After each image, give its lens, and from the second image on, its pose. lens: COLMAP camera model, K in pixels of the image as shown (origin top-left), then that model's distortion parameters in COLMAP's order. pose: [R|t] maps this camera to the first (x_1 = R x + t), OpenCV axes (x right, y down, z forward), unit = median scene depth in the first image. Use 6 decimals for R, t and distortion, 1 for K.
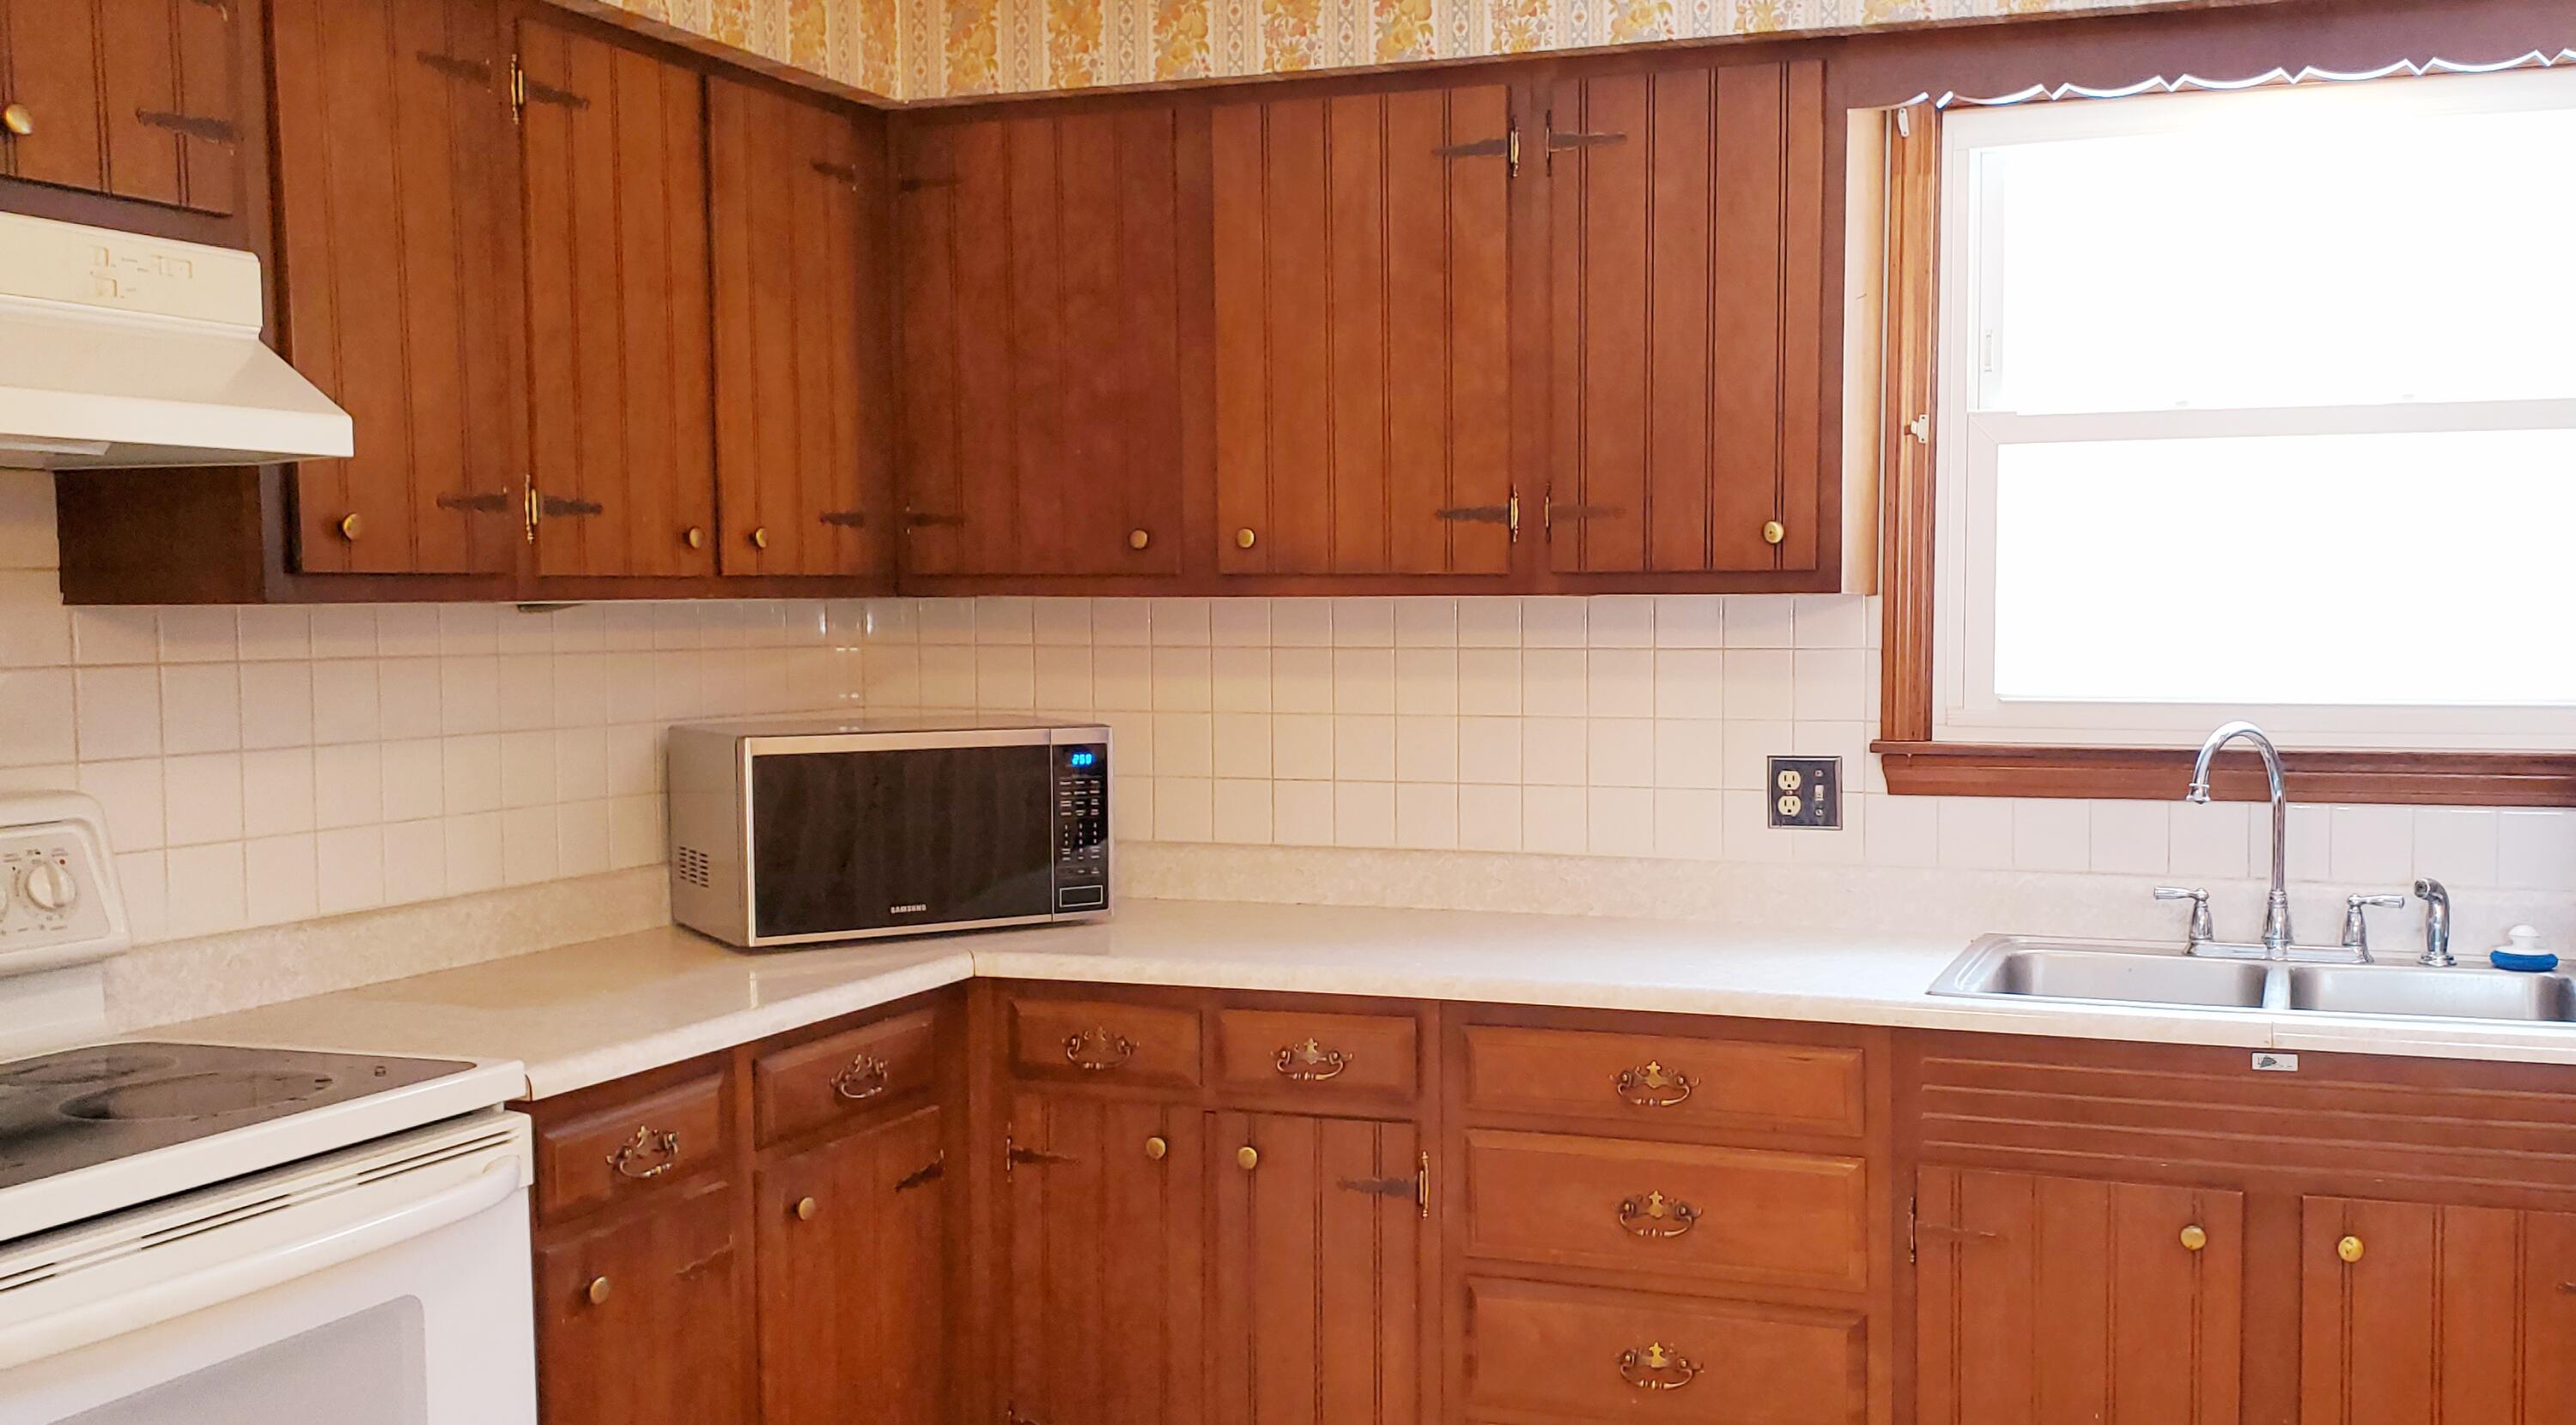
lens RADIAL K [[2285.8, 0, 1288.0], [0, 2285.8, 712.5], [0, 0, 1]] dist [-0.002714, -0.013478]
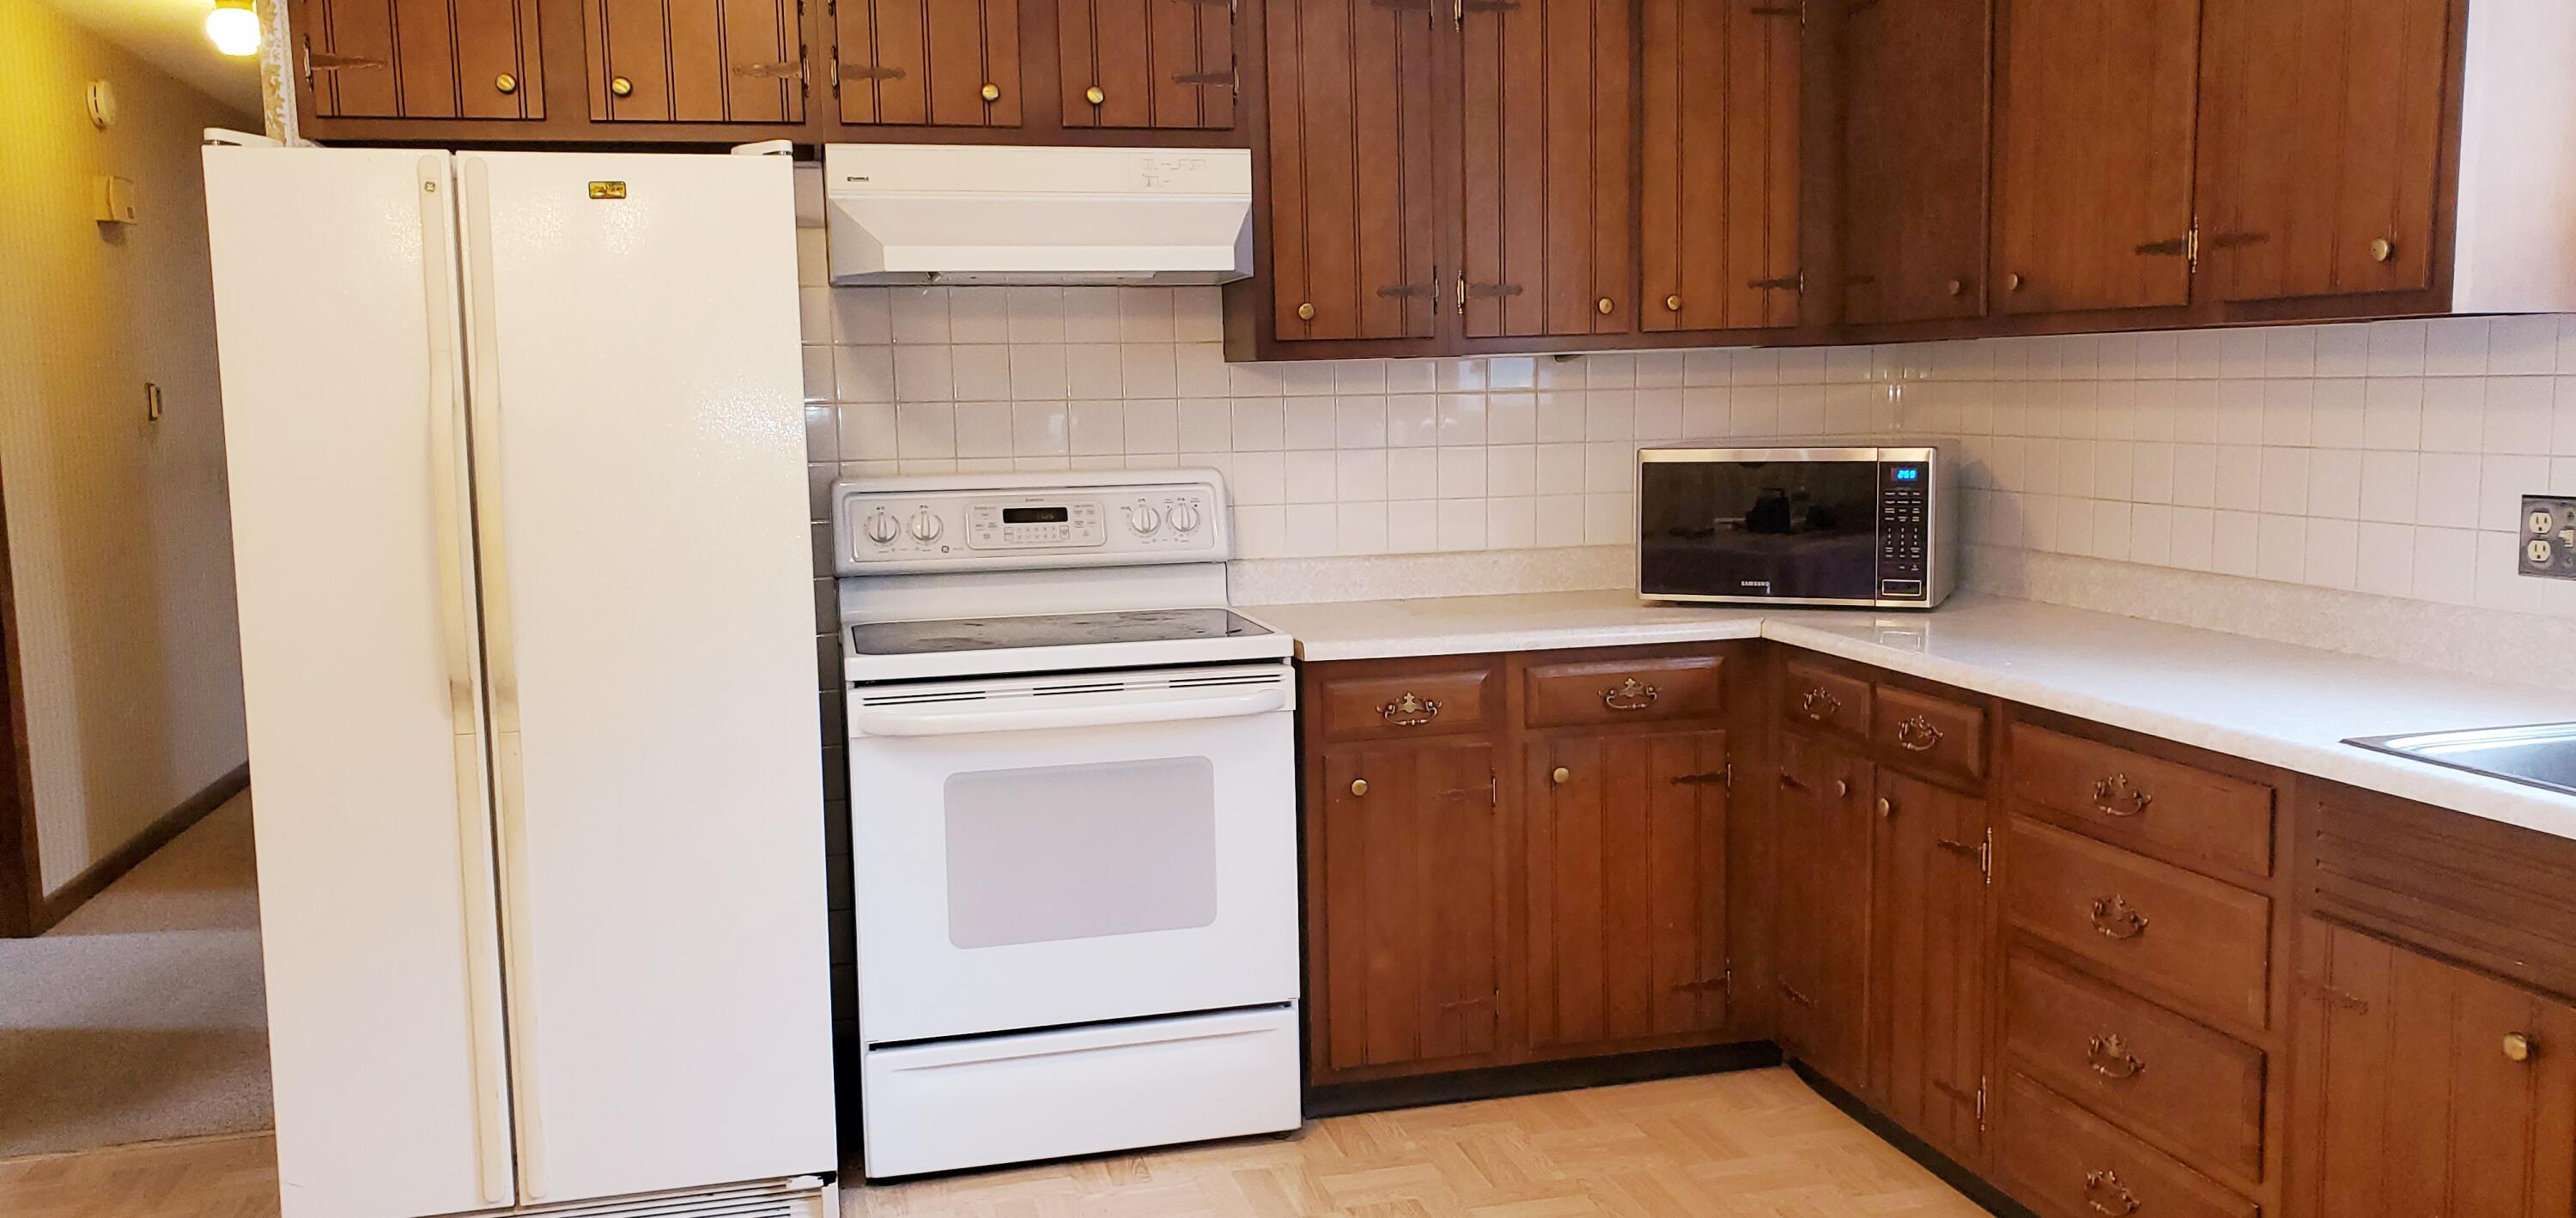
lens RADIAL K [[1775.9, 0, 1233.2], [0, 1775.9, 612.9], [0, 0, 1]] dist [0.103667, -0.179348]
pose [[0.577296, 0.096809, -0.810776, 0.571772], [-0.022133, 0.994437, 0.102979, 0.003821], [0.816235, -0.041504, 0.576227, 0.186922]]
